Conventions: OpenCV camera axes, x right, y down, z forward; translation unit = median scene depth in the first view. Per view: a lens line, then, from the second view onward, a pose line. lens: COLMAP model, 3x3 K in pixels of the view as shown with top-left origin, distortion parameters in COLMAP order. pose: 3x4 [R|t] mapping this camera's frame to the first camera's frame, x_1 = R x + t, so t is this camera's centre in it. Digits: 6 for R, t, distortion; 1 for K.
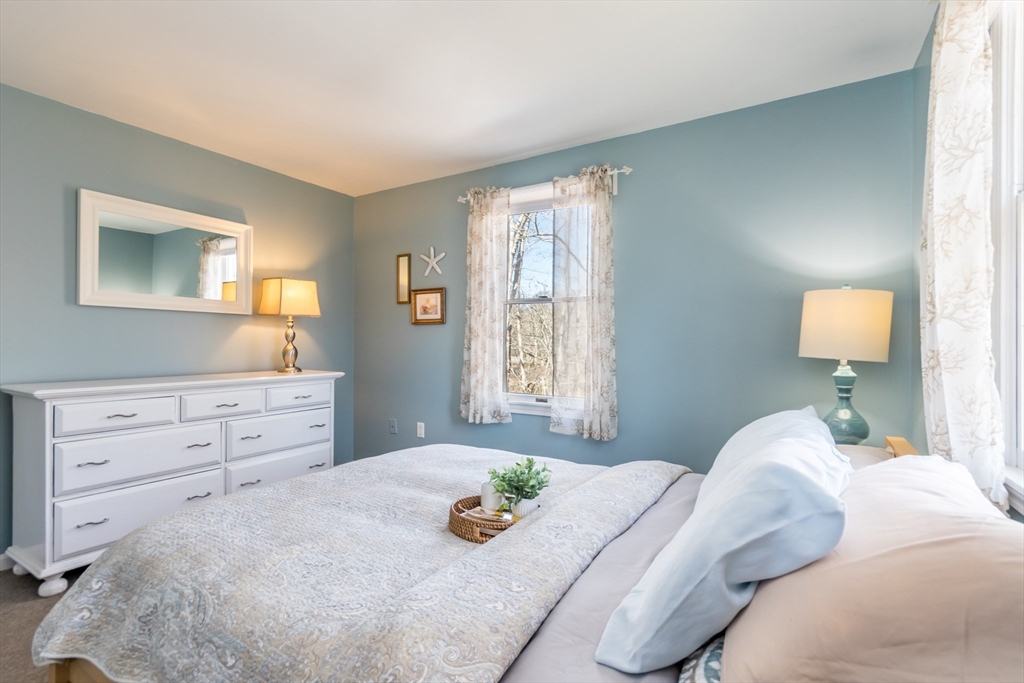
lens RADIAL K [[479.4, 0, 513.9], [0, 479.4, 331.6], [0, 0, 1]] dist [-0.001650, -0.000174]
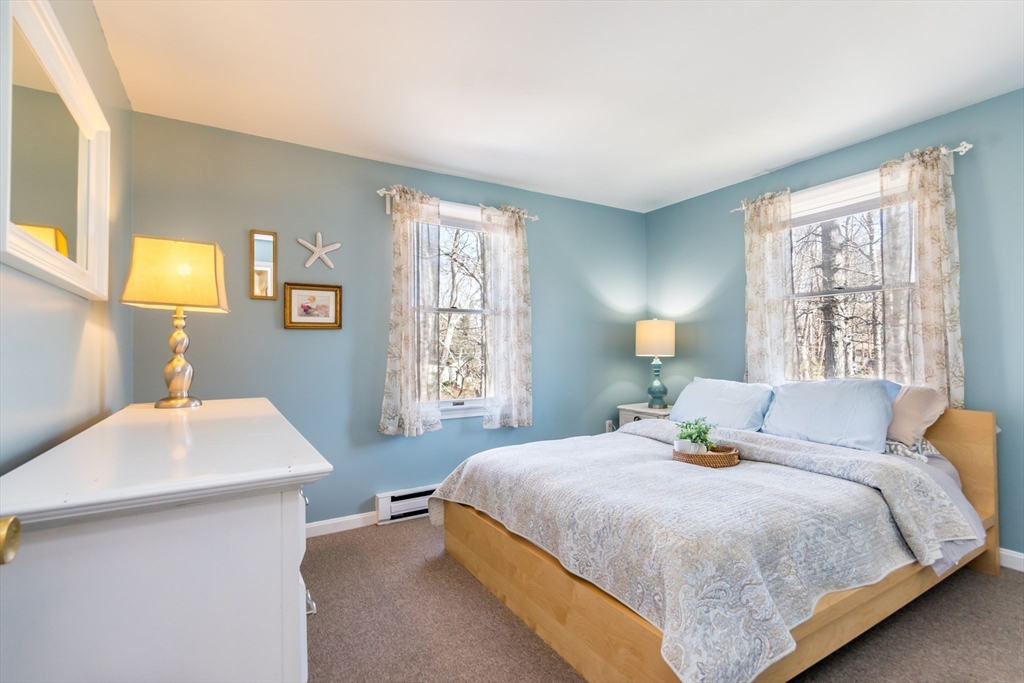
lens RADIAL K [[471.7, 0, 512.3], [0, 471.7, 336.6], [0, 0, 1]] dist [0.002258, 0.000241]
pose [[0.457178, 0.016564, 0.889221, -0.793007], [-0.008436, 0.999862, -0.014287, 0.006398], [-0.889335, -0.000970, 0.457255, 0.387286]]
